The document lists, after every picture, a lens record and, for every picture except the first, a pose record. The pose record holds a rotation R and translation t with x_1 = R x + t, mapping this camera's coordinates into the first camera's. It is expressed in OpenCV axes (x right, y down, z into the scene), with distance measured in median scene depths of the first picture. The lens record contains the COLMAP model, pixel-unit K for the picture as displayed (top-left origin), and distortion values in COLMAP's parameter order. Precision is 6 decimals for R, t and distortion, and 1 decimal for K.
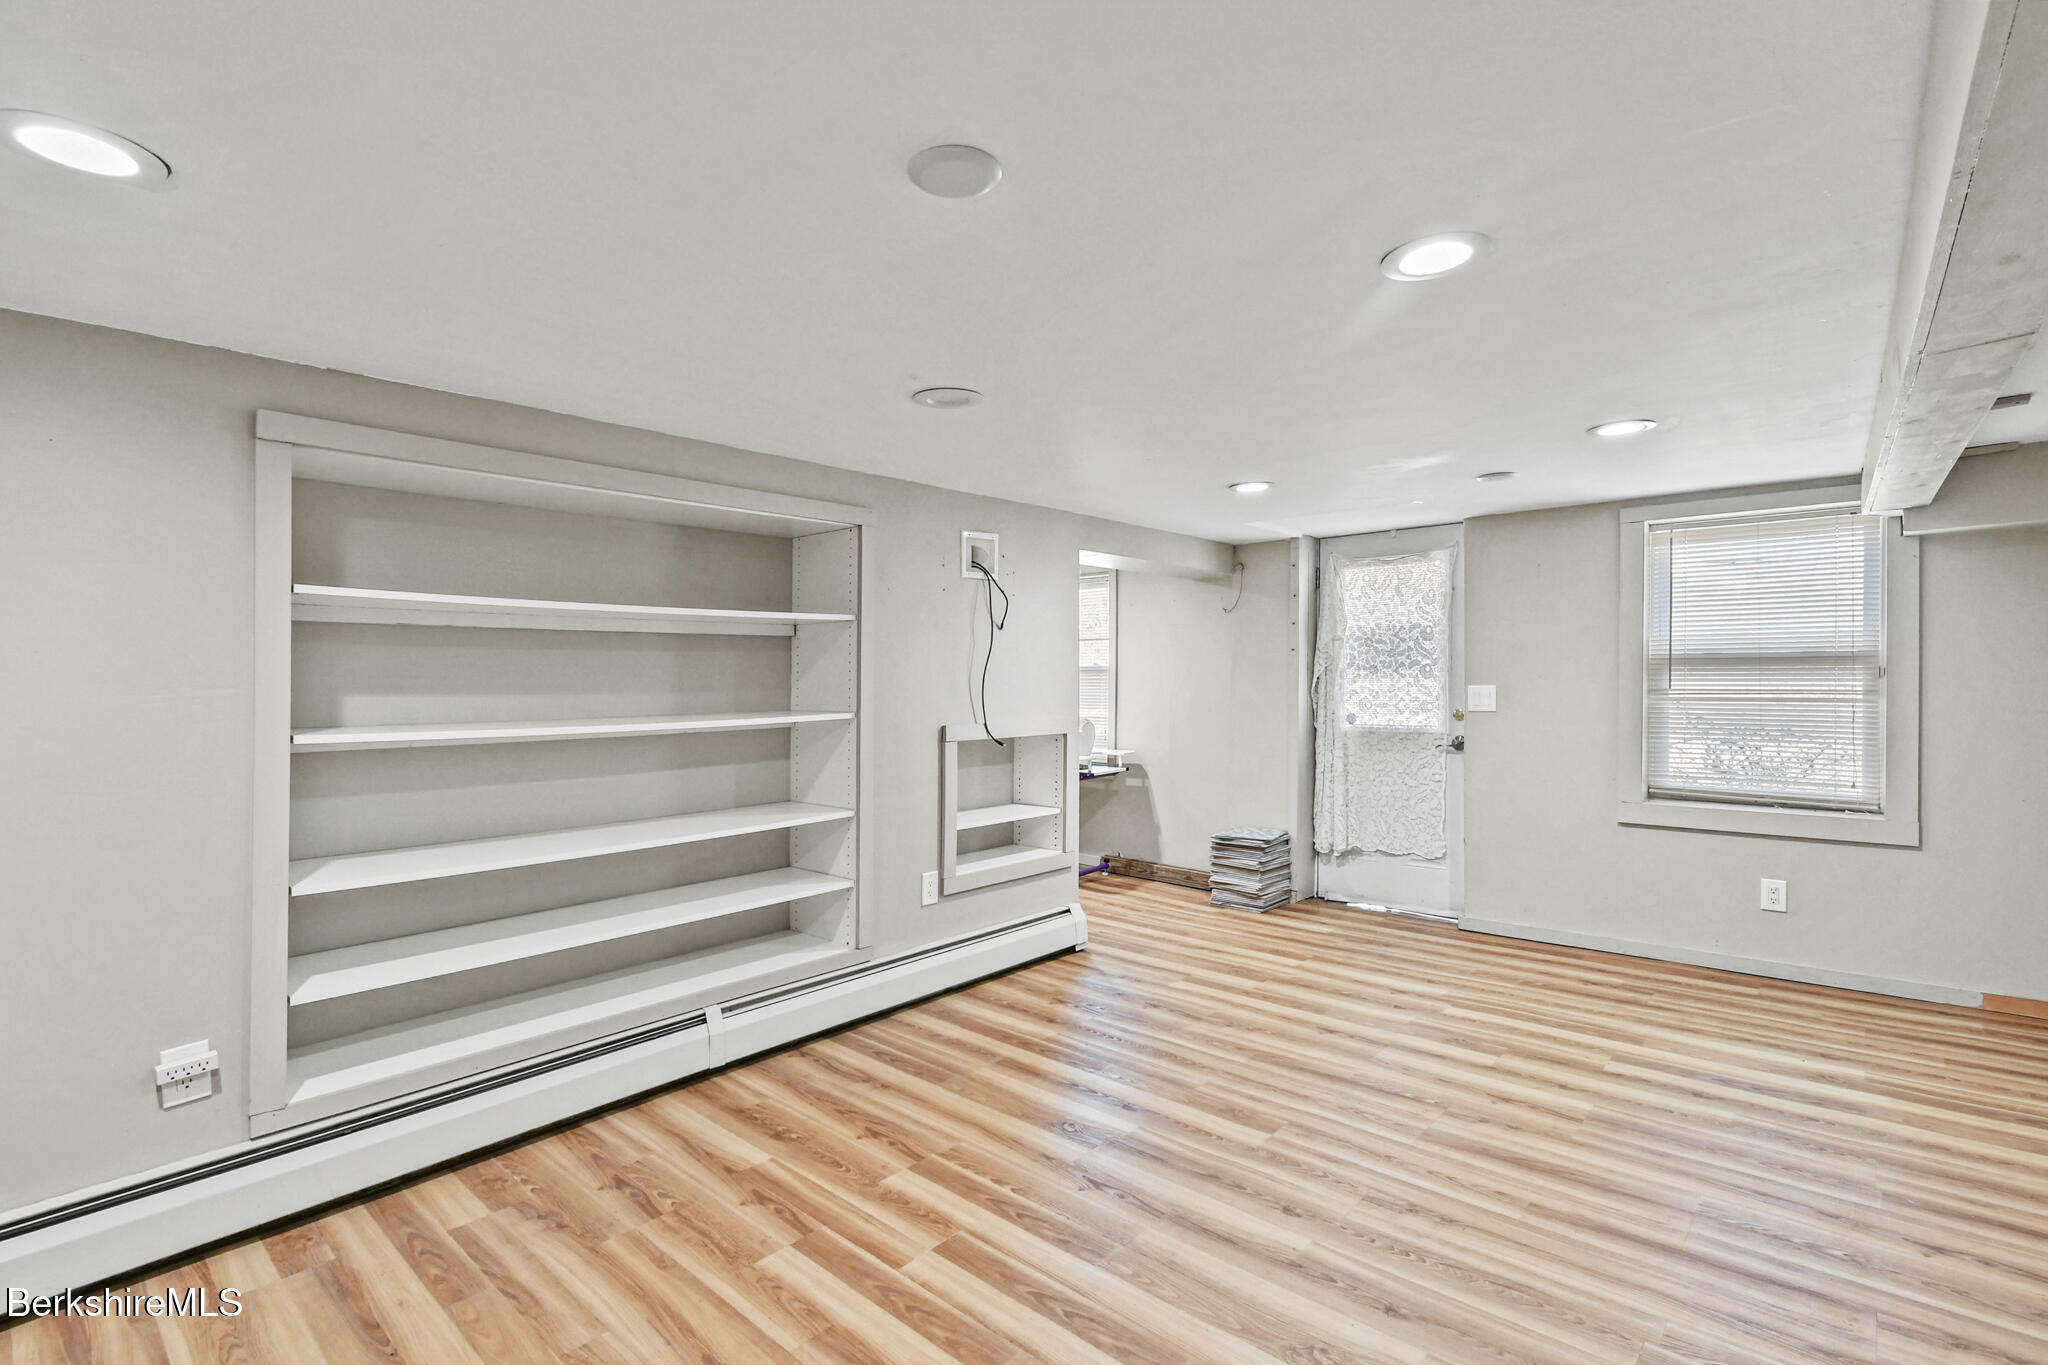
lens RADIAL K [[917.9, 0, 1037.7], [0, 917.9, 684.6], [0, 0, 1]] dist [0.007624, -0.000188]
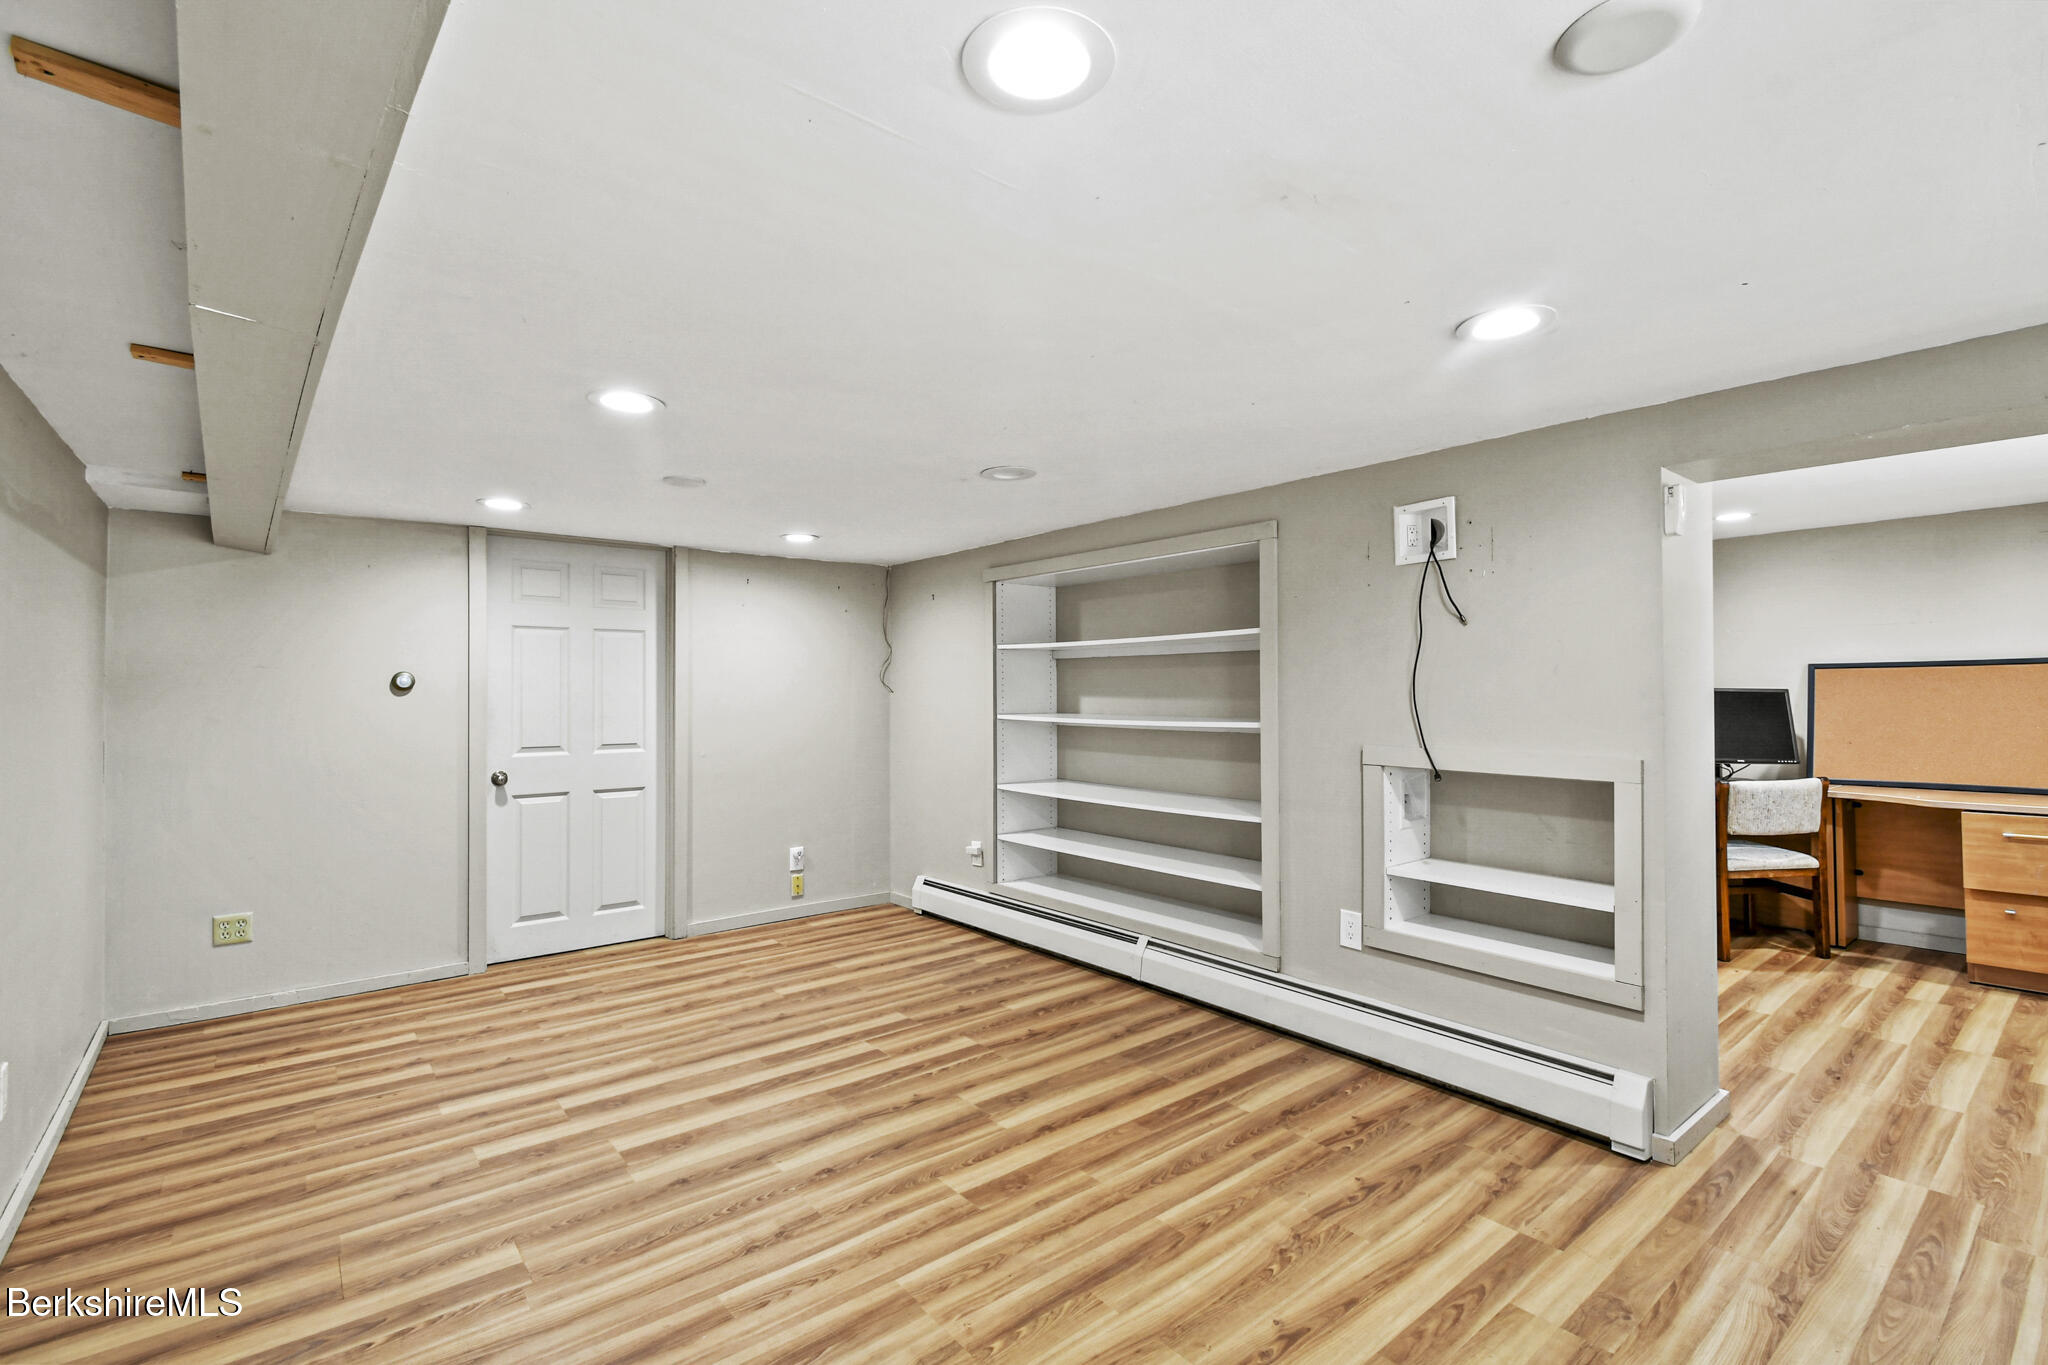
lens RADIAL K [[917.9, 0, 1036.3], [0, 917.9, 675.5], [0, 0, 1]] dist [0.007624, -0.000188]
pose [[-0.135582, -0.005149, -0.990753, 1.069425], [-0.001688, 0.999986, -0.004966, -0.022045], [0.990765, 0.000999, -0.135588, 1.109168]]
